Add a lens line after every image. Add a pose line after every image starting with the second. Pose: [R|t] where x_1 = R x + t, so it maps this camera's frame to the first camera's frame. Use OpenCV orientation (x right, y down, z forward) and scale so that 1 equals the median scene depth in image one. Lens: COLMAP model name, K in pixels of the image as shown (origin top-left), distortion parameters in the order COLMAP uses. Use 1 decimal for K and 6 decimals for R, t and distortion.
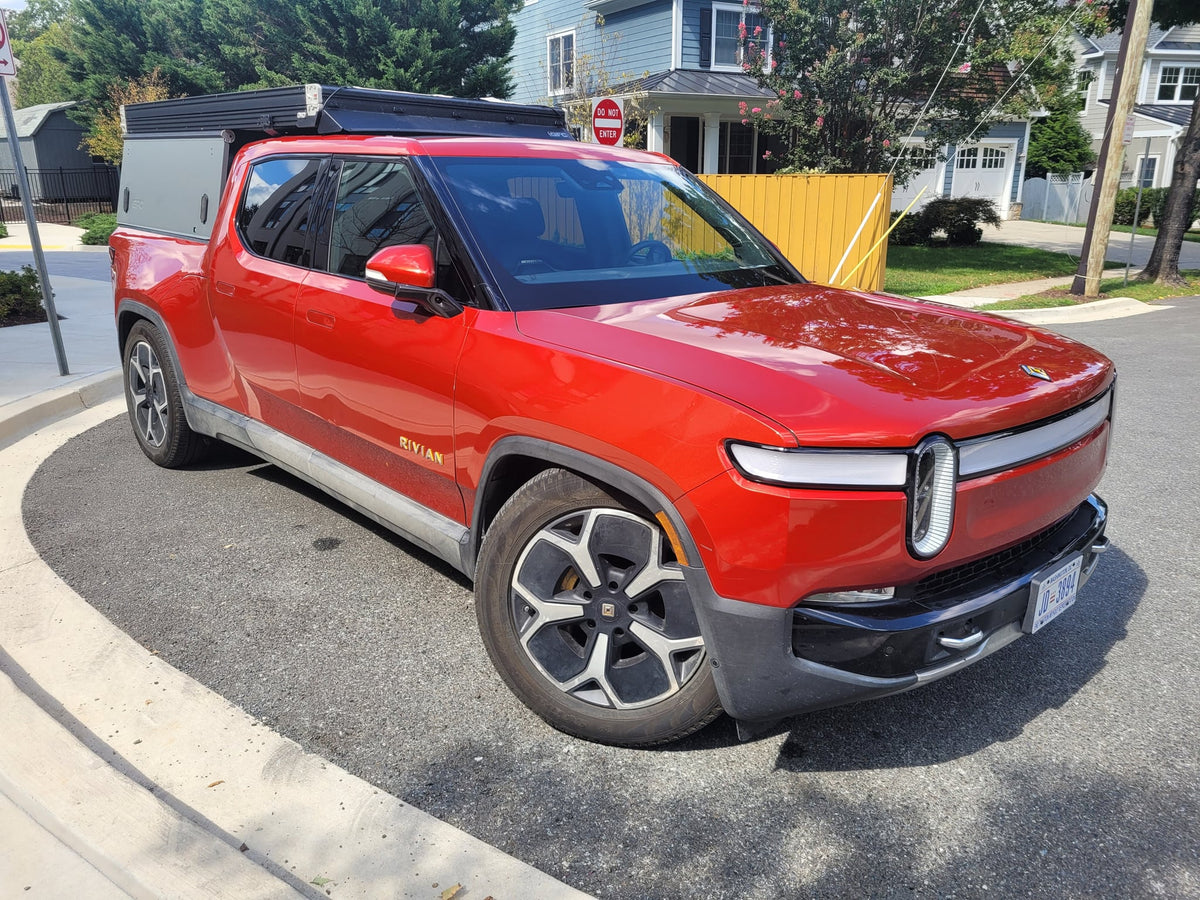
lens RADIAL K [[919.6, 0, 600.0], [0, 919.6, 450.0], [0, 0, 1]] dist [0.024492, -0.013277]
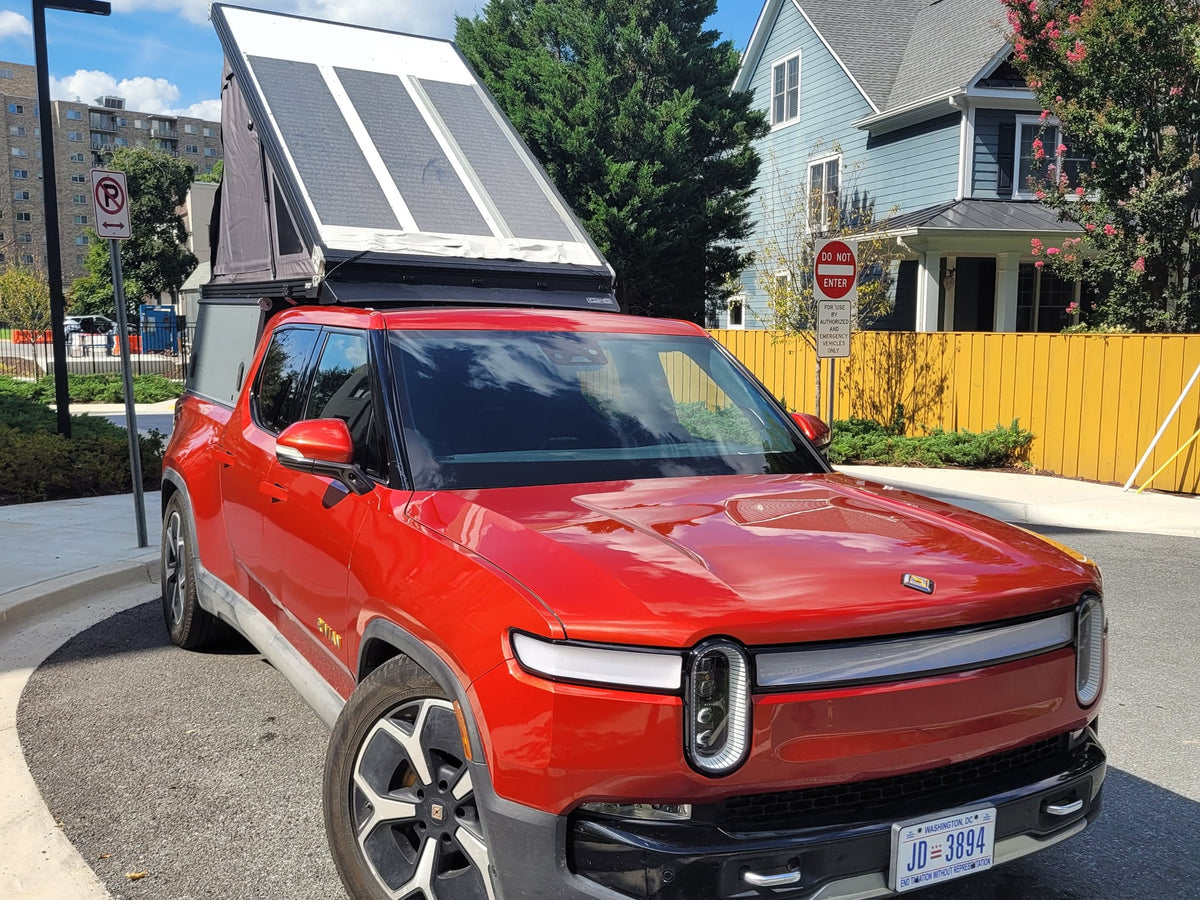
lens RADIAL K [[1239.8, 0, 601.3], [0, 1239.8, 493.5], [0, 0, 1]] dist [0.020975, 0.011824]
pose [[0.965549, 0.038387, -0.257375, 0.343820], [-0.077649, 0.986503, -0.144164, 0.018314], [0.248367, 0.159182, 0.955497, -0.145714]]
